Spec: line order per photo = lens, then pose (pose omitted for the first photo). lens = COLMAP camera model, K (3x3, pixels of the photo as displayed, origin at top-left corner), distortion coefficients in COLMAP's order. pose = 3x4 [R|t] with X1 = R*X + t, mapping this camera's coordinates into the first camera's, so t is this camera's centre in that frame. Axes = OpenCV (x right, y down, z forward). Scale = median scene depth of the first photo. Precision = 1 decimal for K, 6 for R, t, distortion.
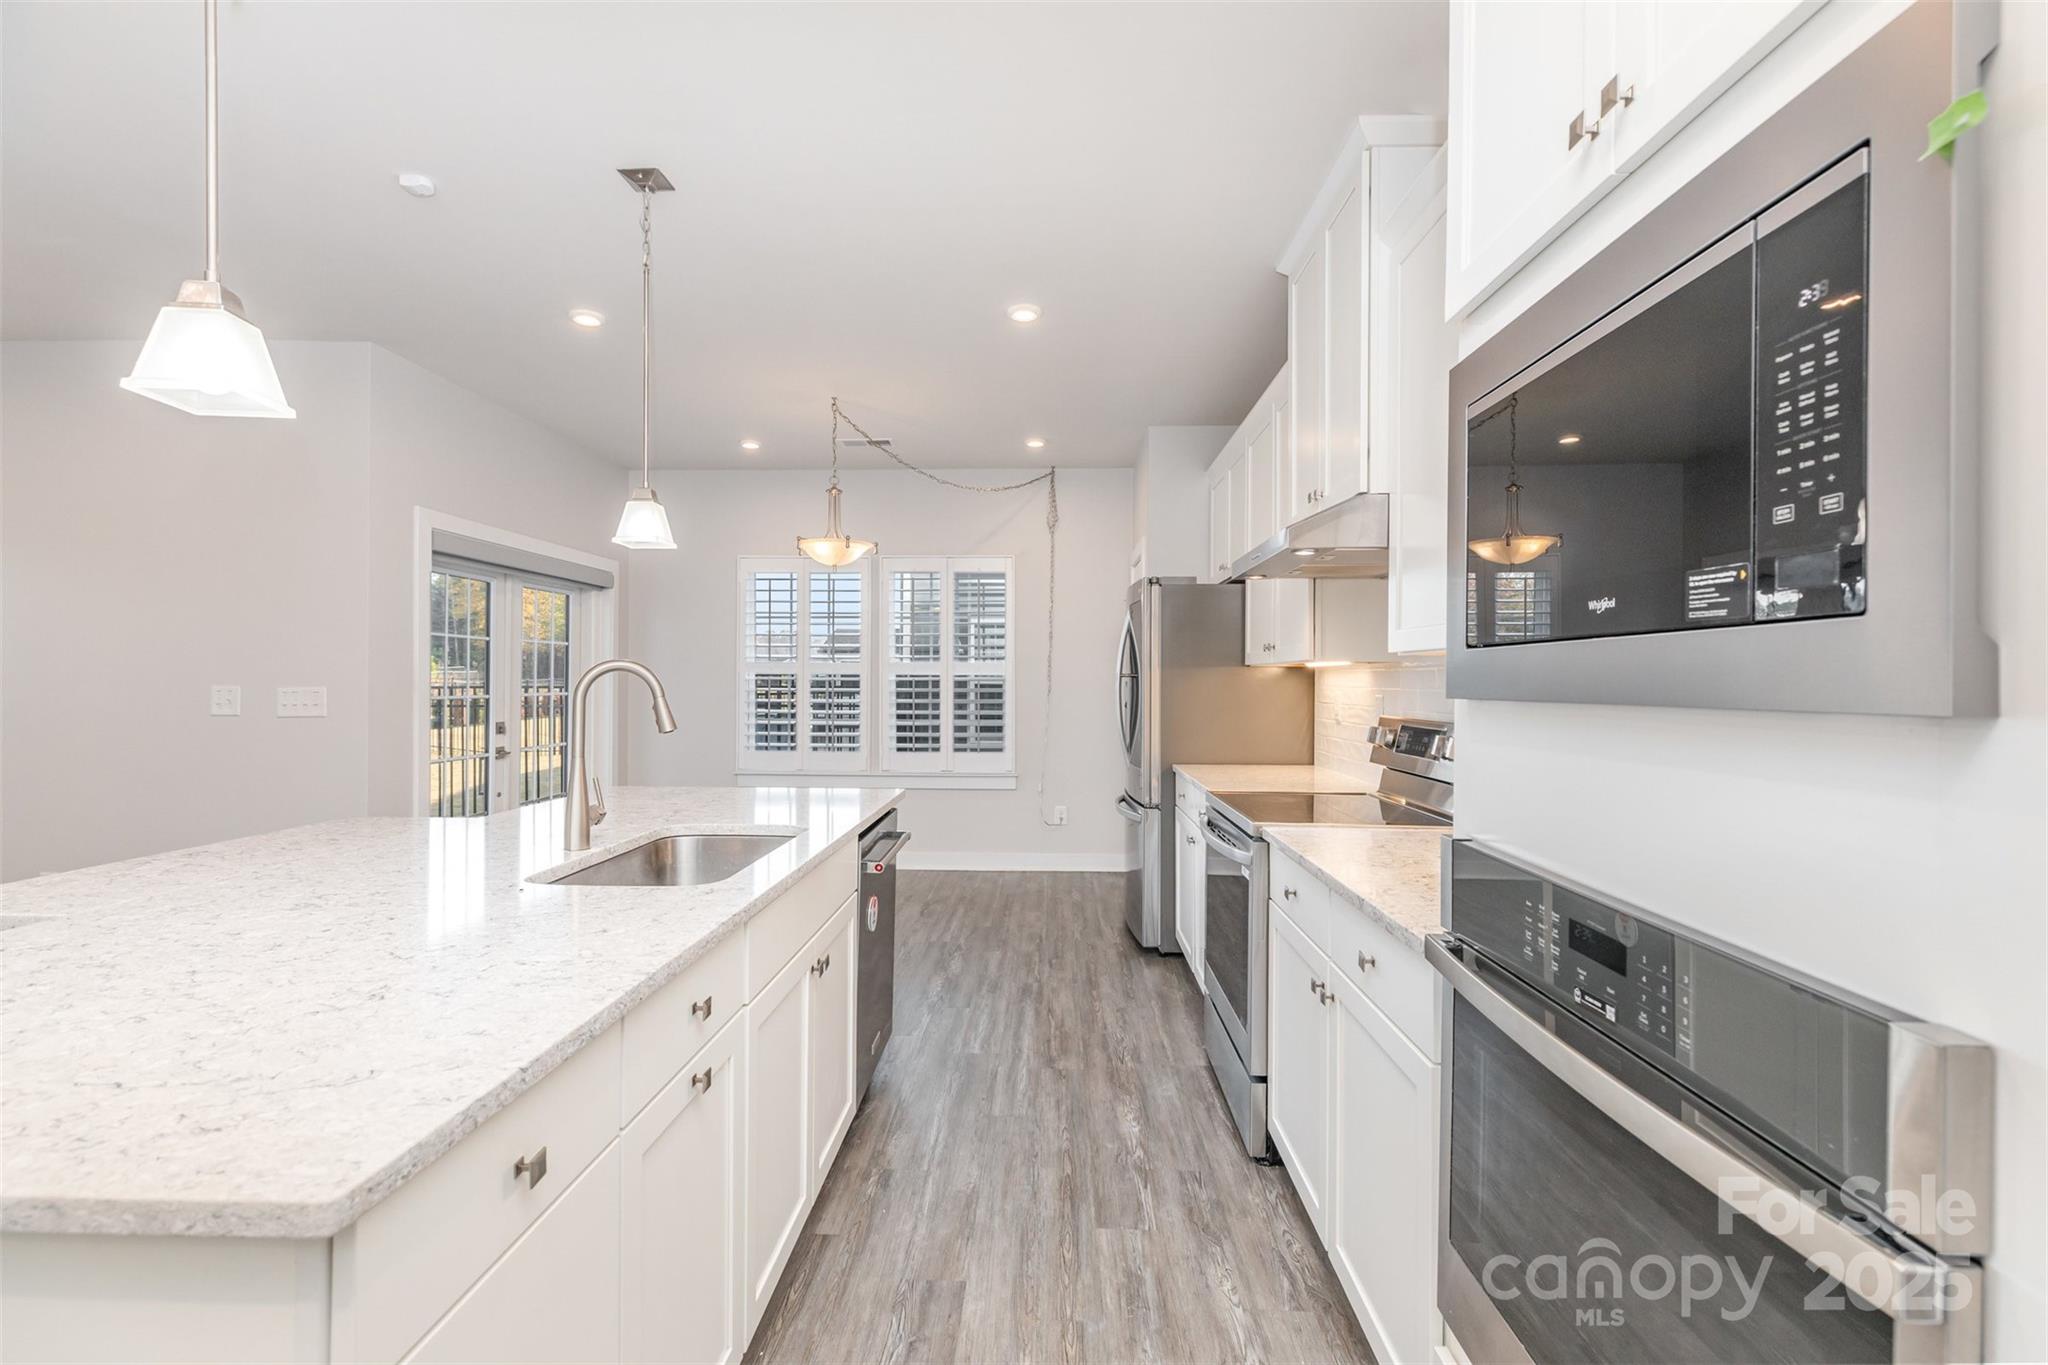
lens RADIAL K [[935.1, 0, 1026.0], [0, 935.1, 681.1], [0, 0, 1]] dist [0.005983, 0.001377]
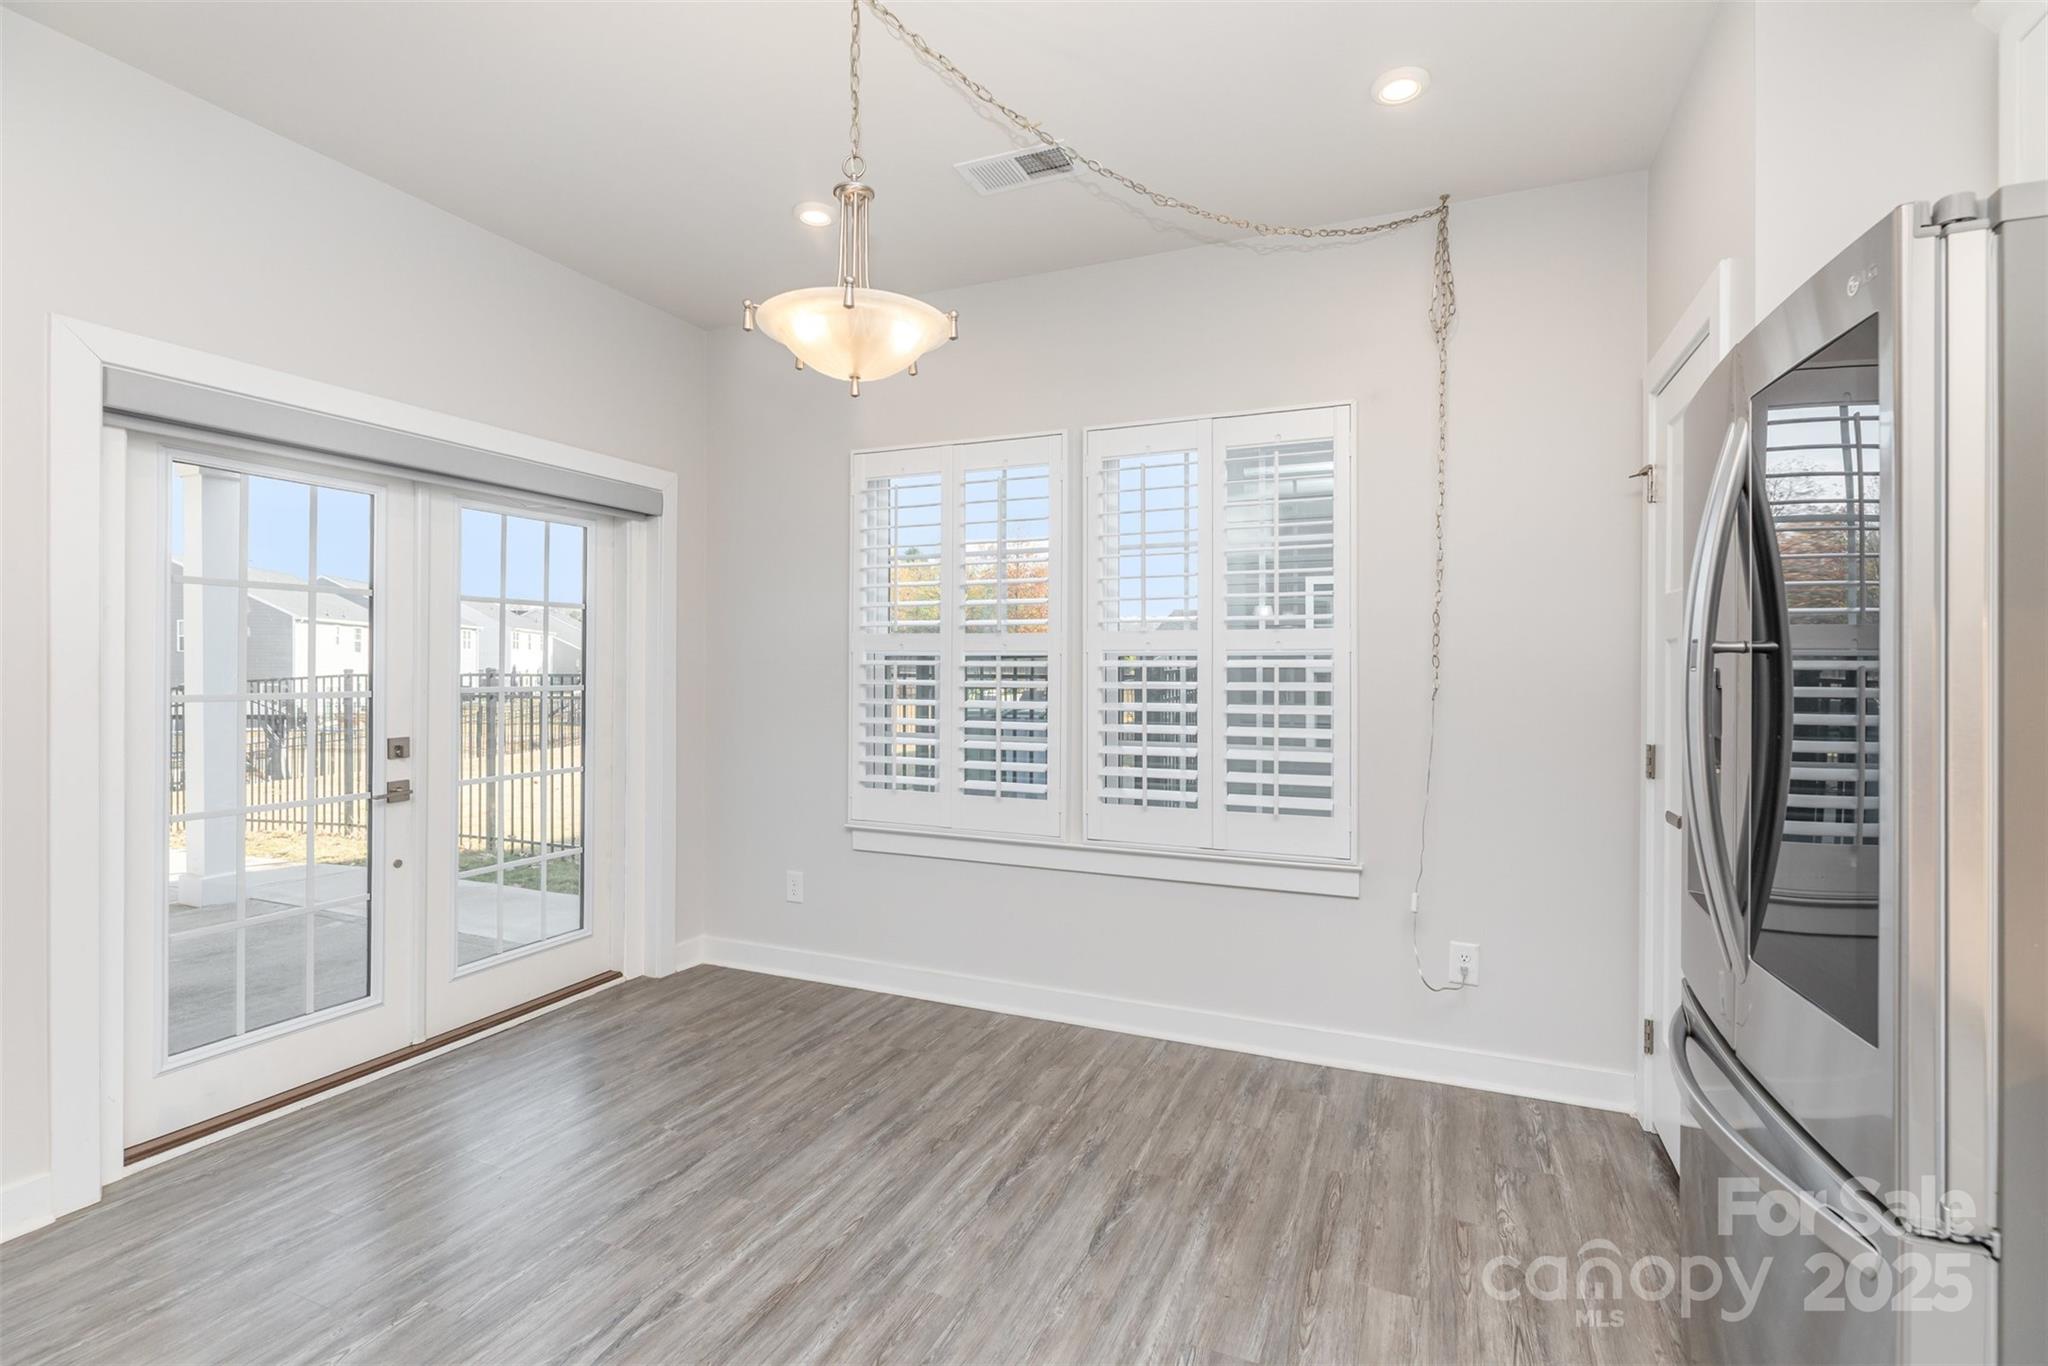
lens RADIAL K [[967.7, 0, 1020.9], [0, 967.7, 668.6], [0, 0, 1]] dist [0.006539, -0.000022]
pose [[0.926324, 0.002336, -0.376721, 0.013624], [-0.002343, 0.999997, 0.000439, 0.000033], [0.376721, 0.000476, 0.926327, 0.493927]]
